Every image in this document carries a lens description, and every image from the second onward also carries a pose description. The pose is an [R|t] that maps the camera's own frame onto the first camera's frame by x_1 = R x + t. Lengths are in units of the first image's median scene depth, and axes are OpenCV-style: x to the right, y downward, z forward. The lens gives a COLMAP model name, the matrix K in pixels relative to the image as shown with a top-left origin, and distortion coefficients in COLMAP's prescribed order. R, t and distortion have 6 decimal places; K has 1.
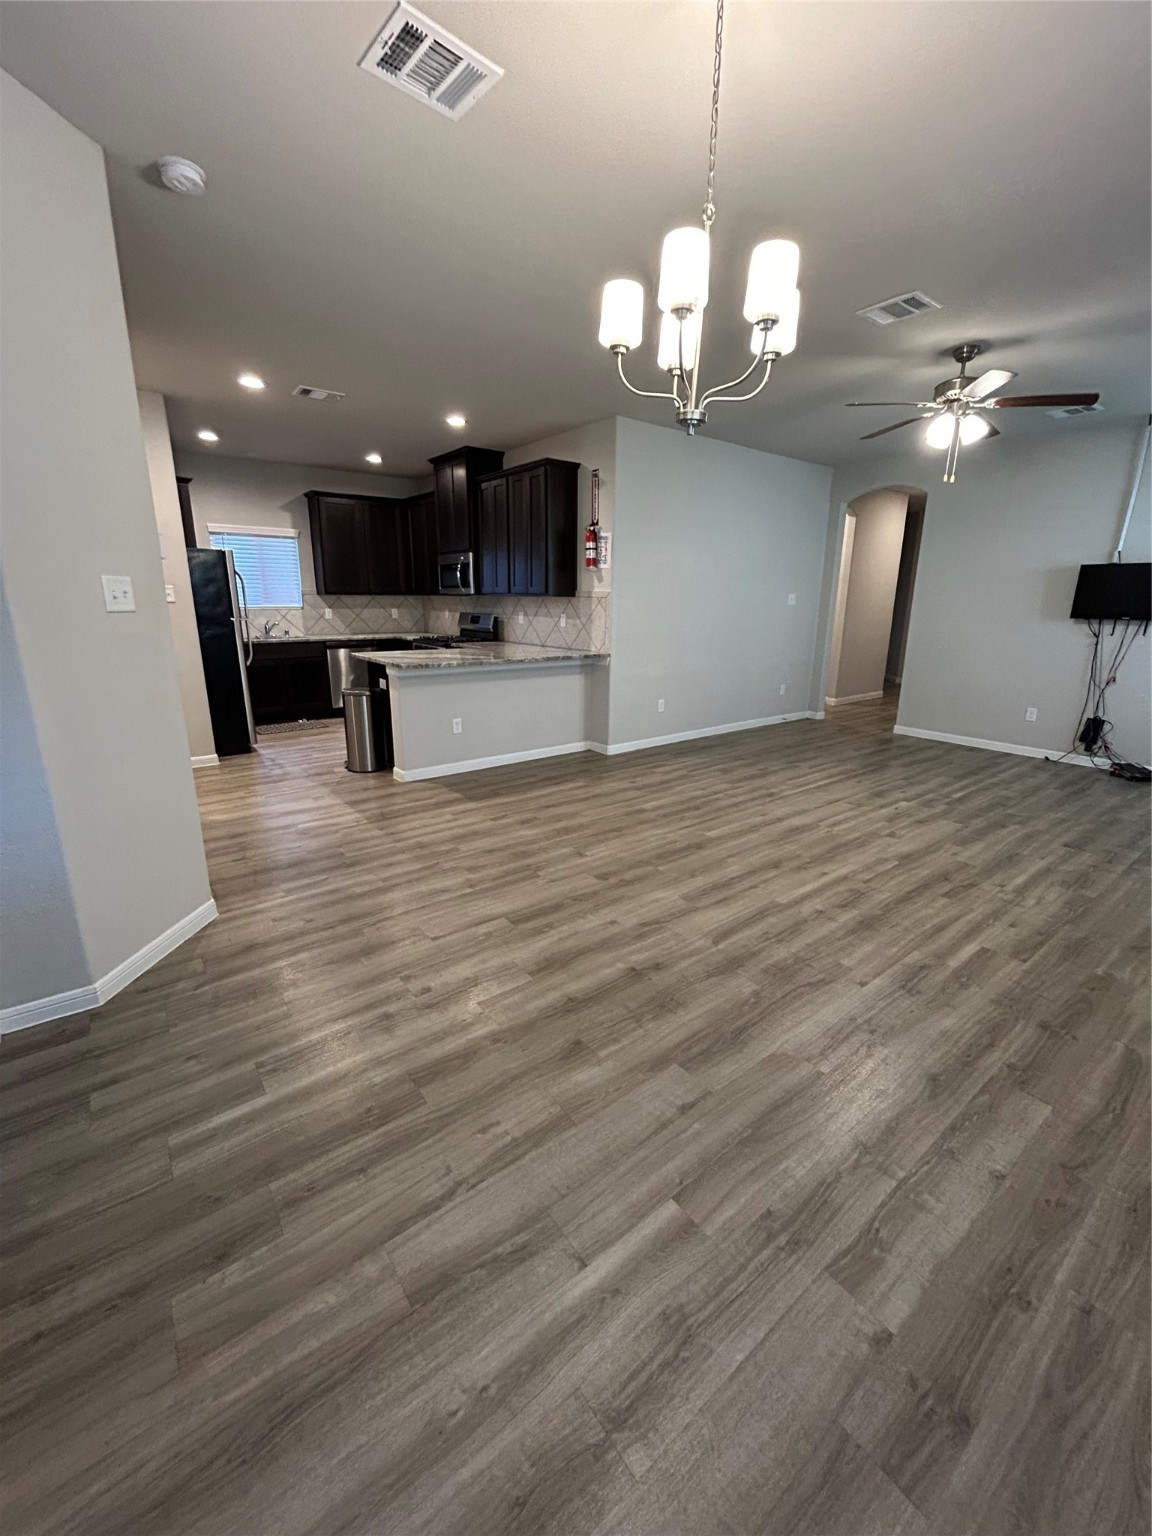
lens RADIAL K [[620.2, 0, 576.3], [0, 620.2, 763.6], [0, 0, 1]] dist [-0.007283, -0.000071]
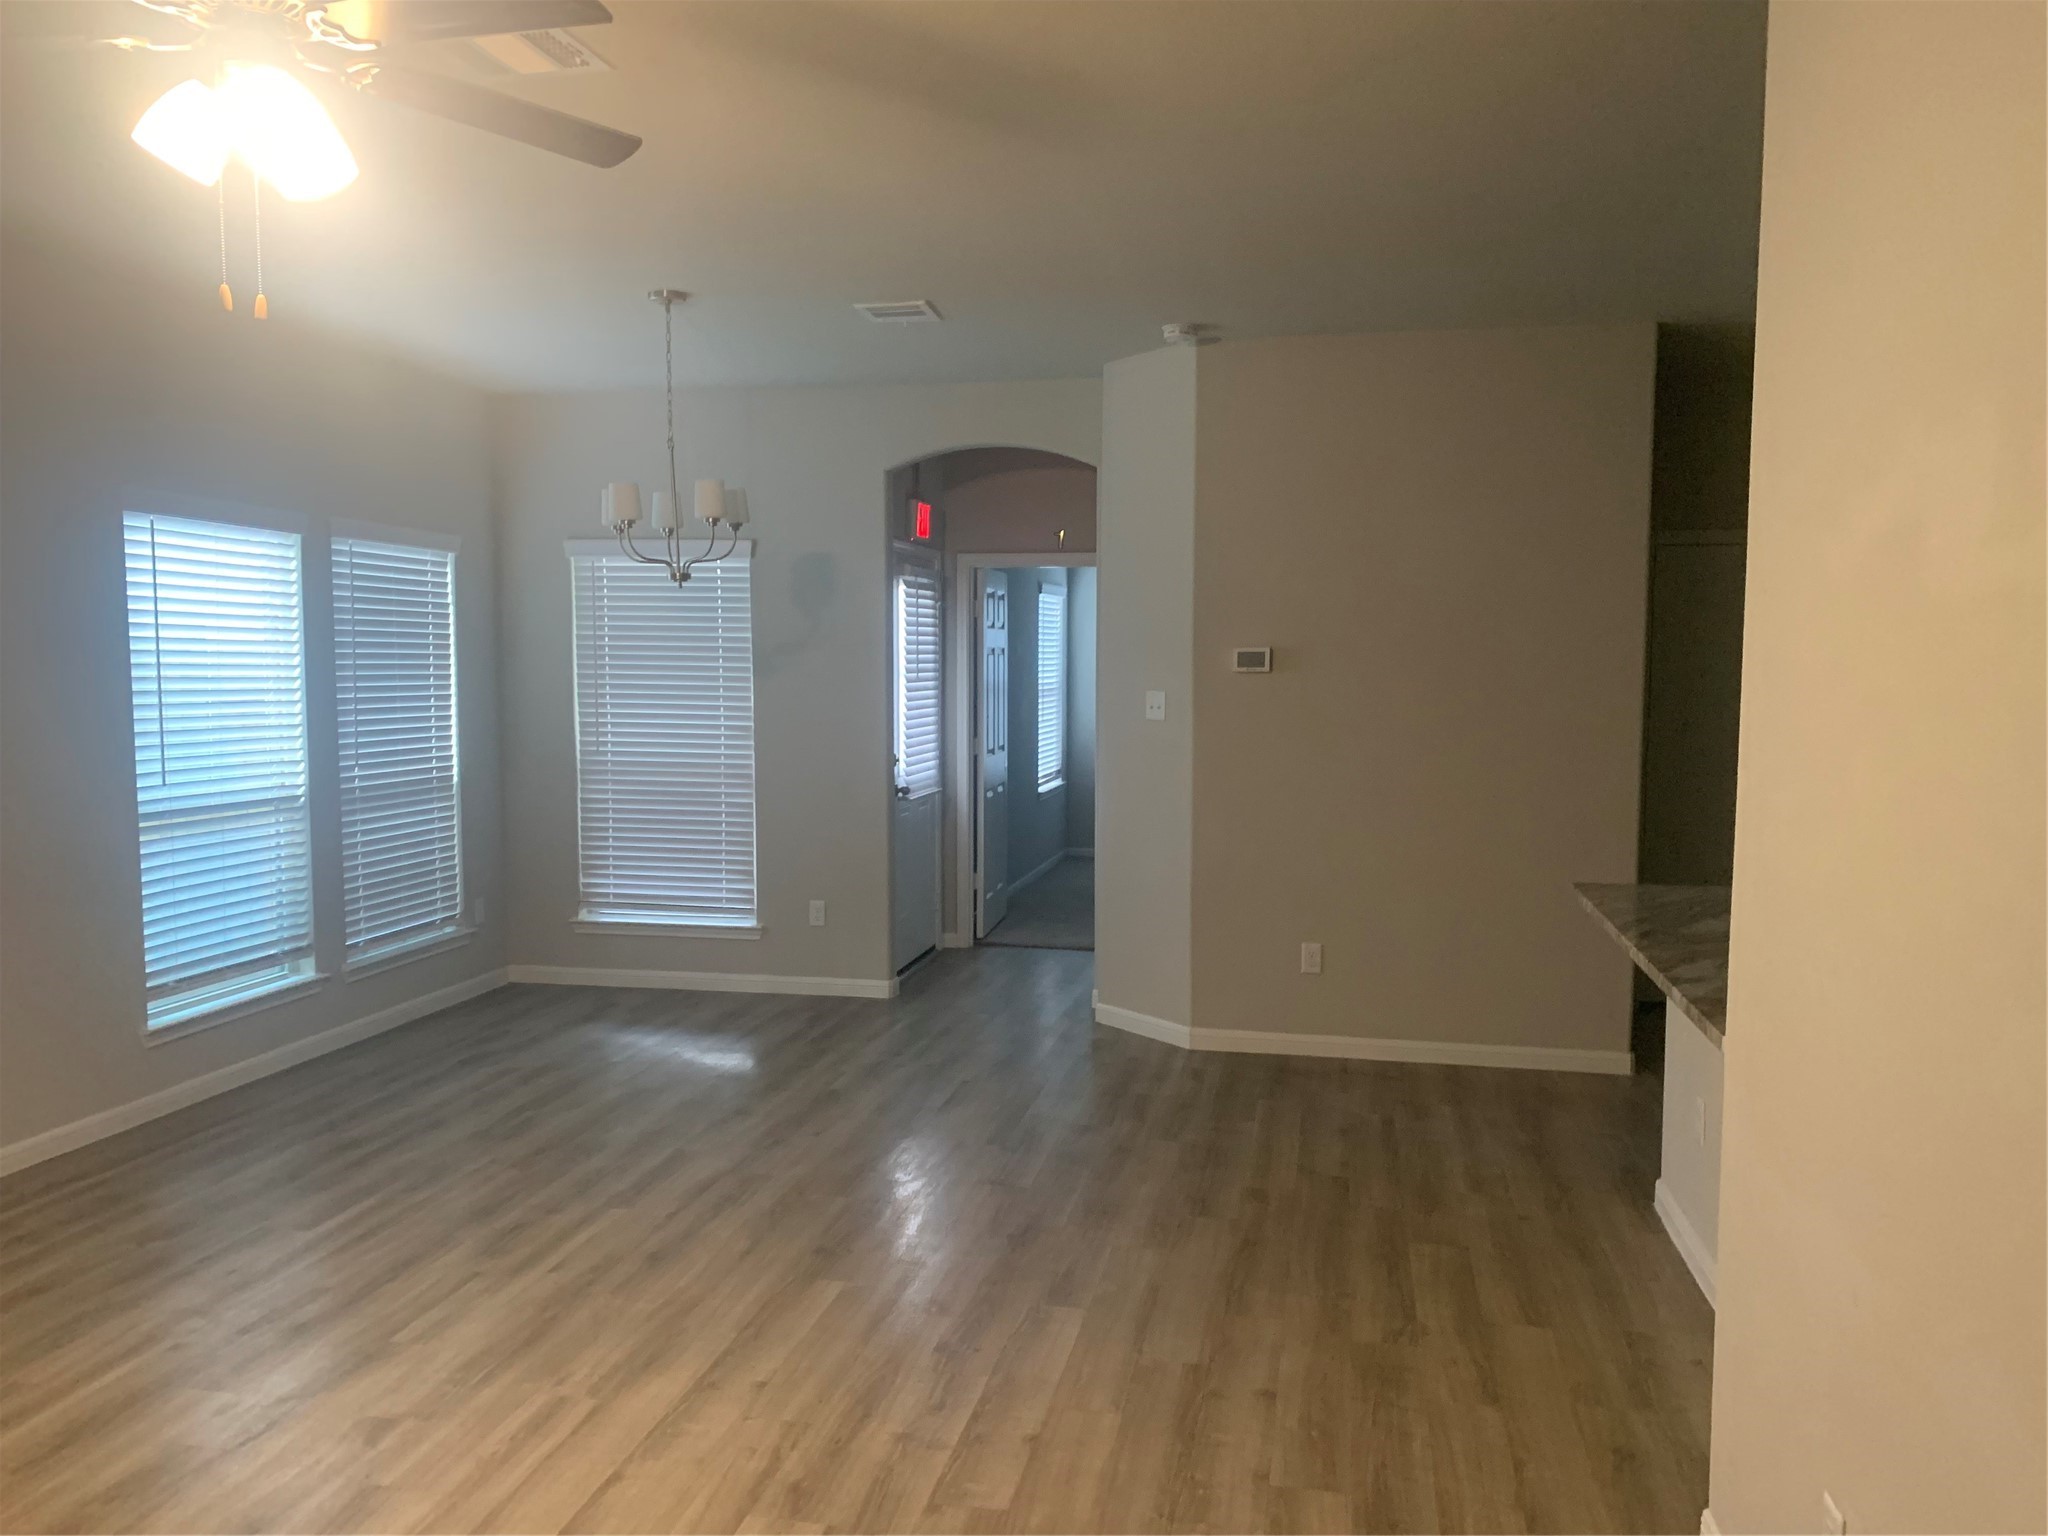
lens RADIAL K [[1559.6, 0, 1023.0], [0, 1559.6, 832.5], [0, 0, 1]] dist [0.012143, -0.024587]
pose [[-0.757346, 0.059702, -0.650279, 0.669944], [-0.180241, 0.938017, 0.296036, -0.428642], [0.627647, 0.341408, -0.699643, 1.467128]]
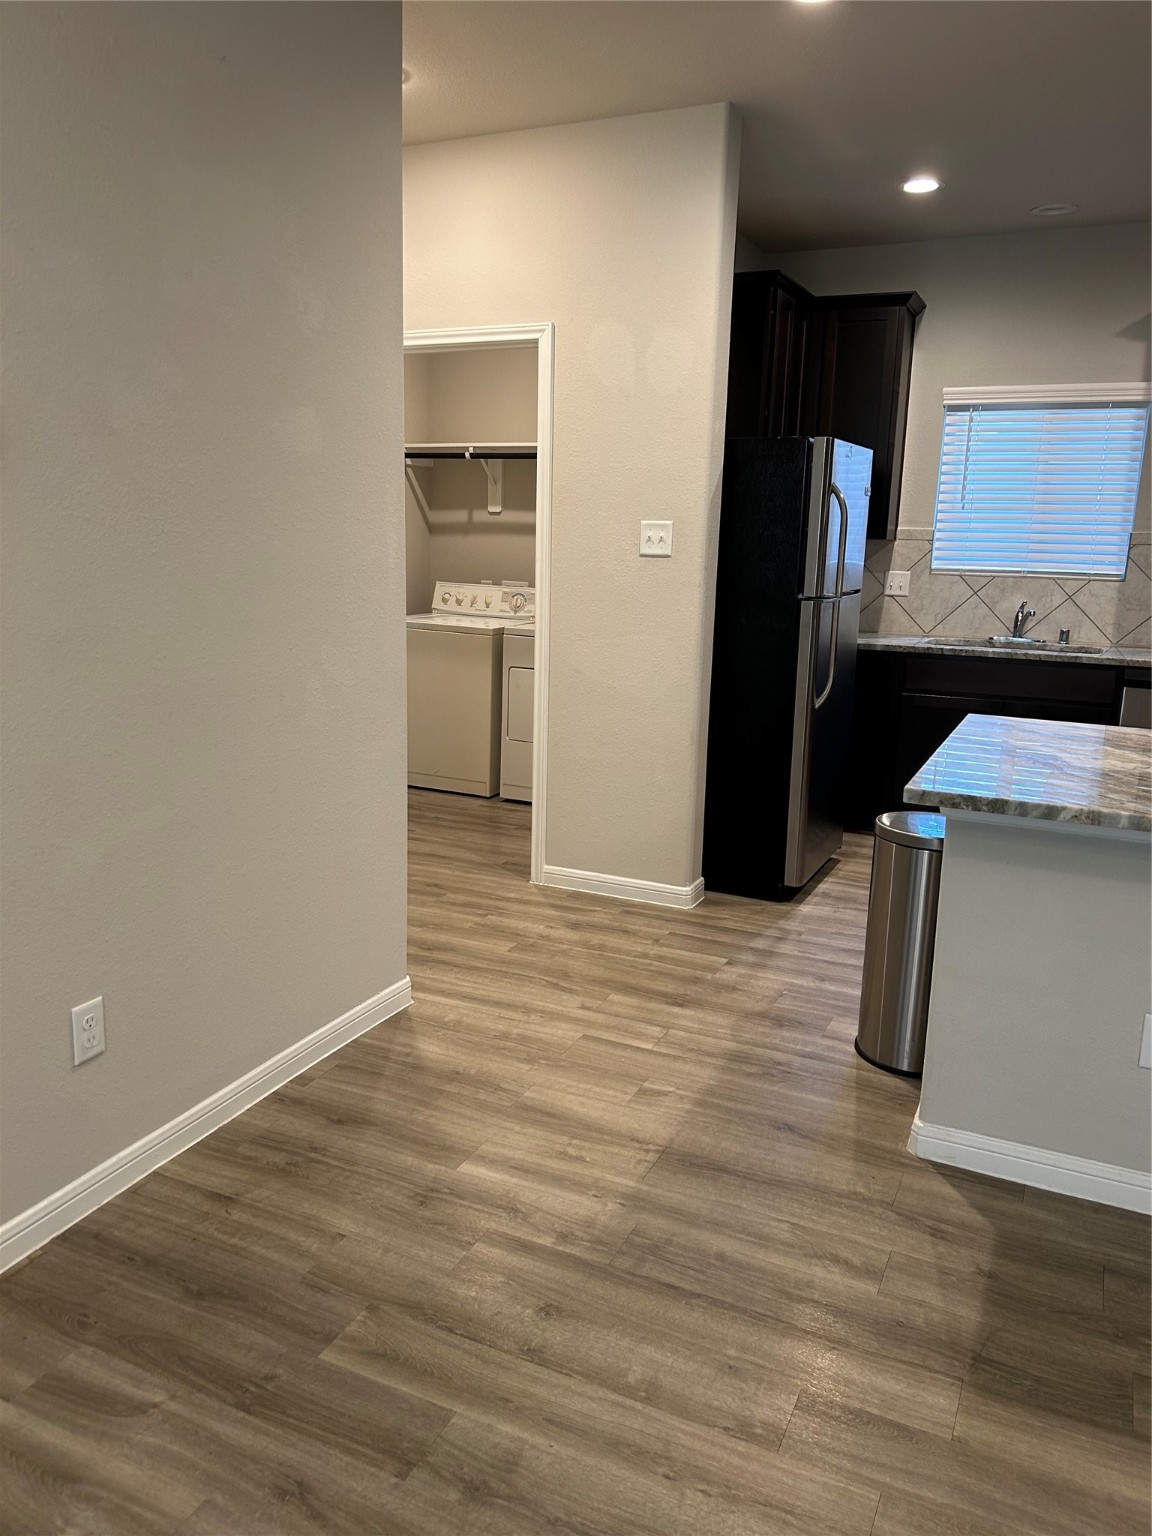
lens RADIAL K [[1149.8, 0, 563.9], [0, 1149.8, 768.1], [0, 0, 1]] dist [0.046794, -0.053268]
pose [[0.454825, 0.184242, -0.871315, 0.112172], [-0.249367, 0.965577, 0.074005, -0.166048], [0.854957, 0.183618, 0.485112, 0.593452]]
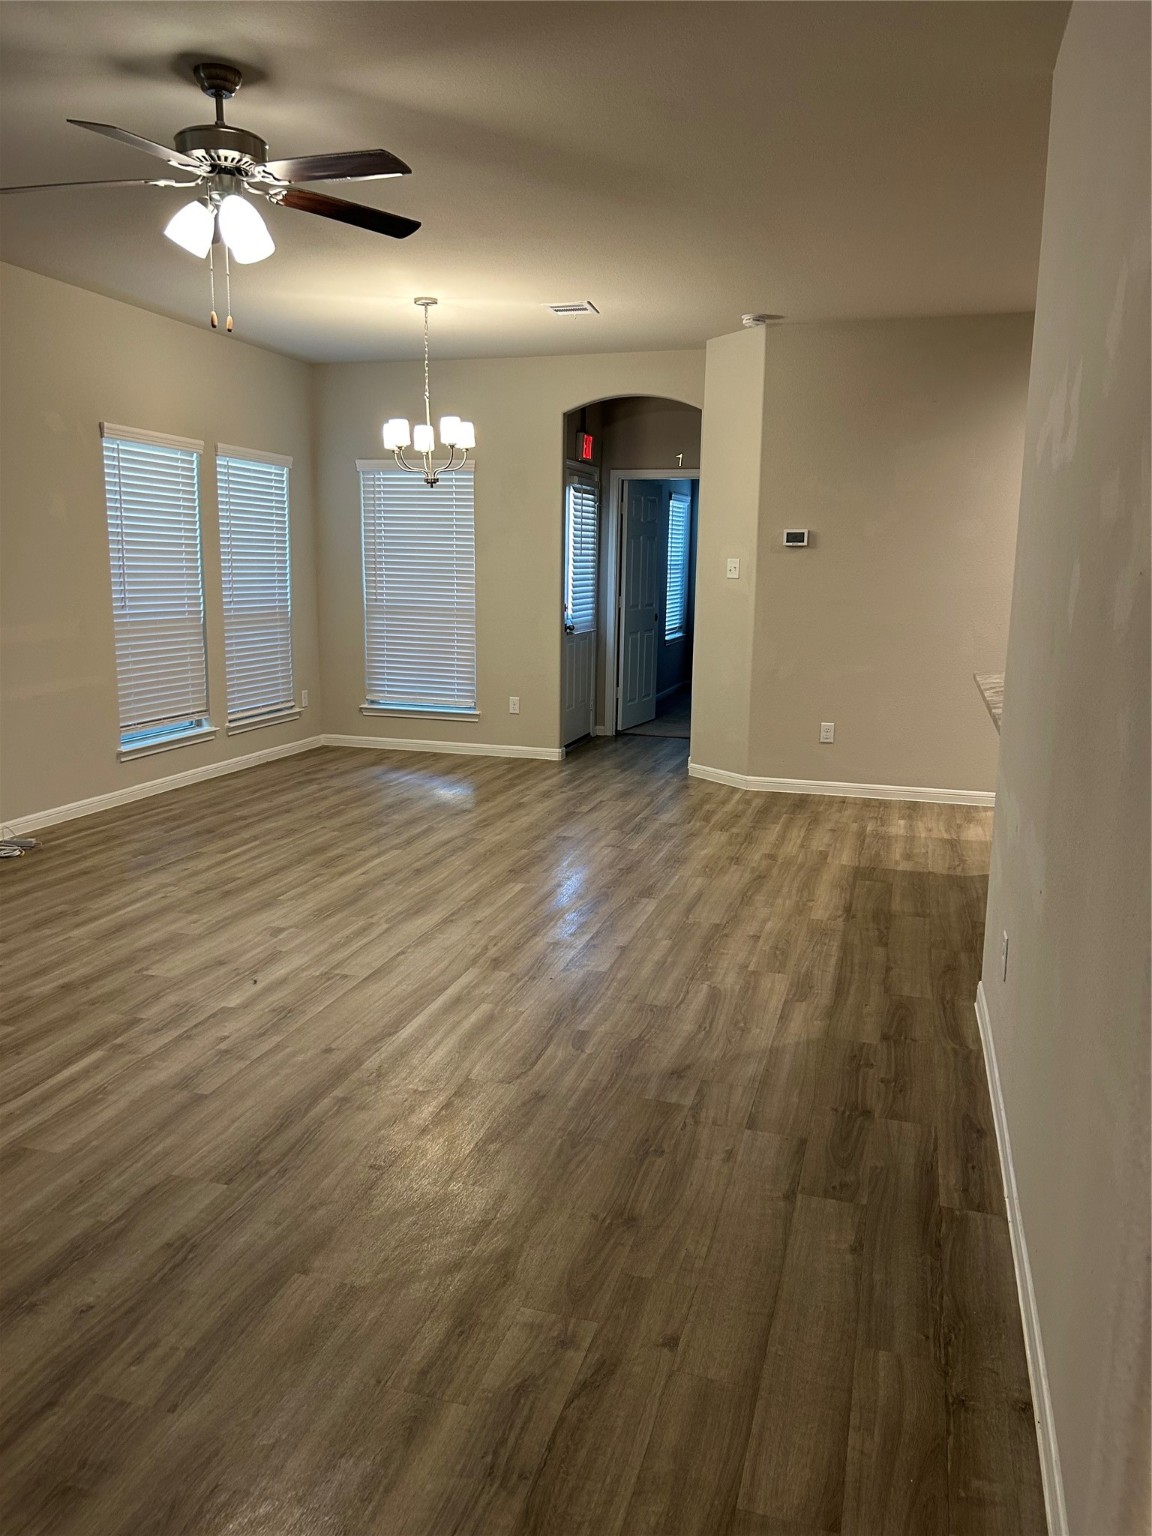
lens RADIAL K [[1149.8, 0, 562.5], [0, 1149.8, 789.3], [0, 0, 1]] dist [0.046794, -0.053268]
pose [[-0.815304, 0.093735, -0.571395, 0.805698], [-0.169689, 0.904806, 0.390554, -0.451781], [0.553610, 0.415380, -0.721786, 1.686414]]
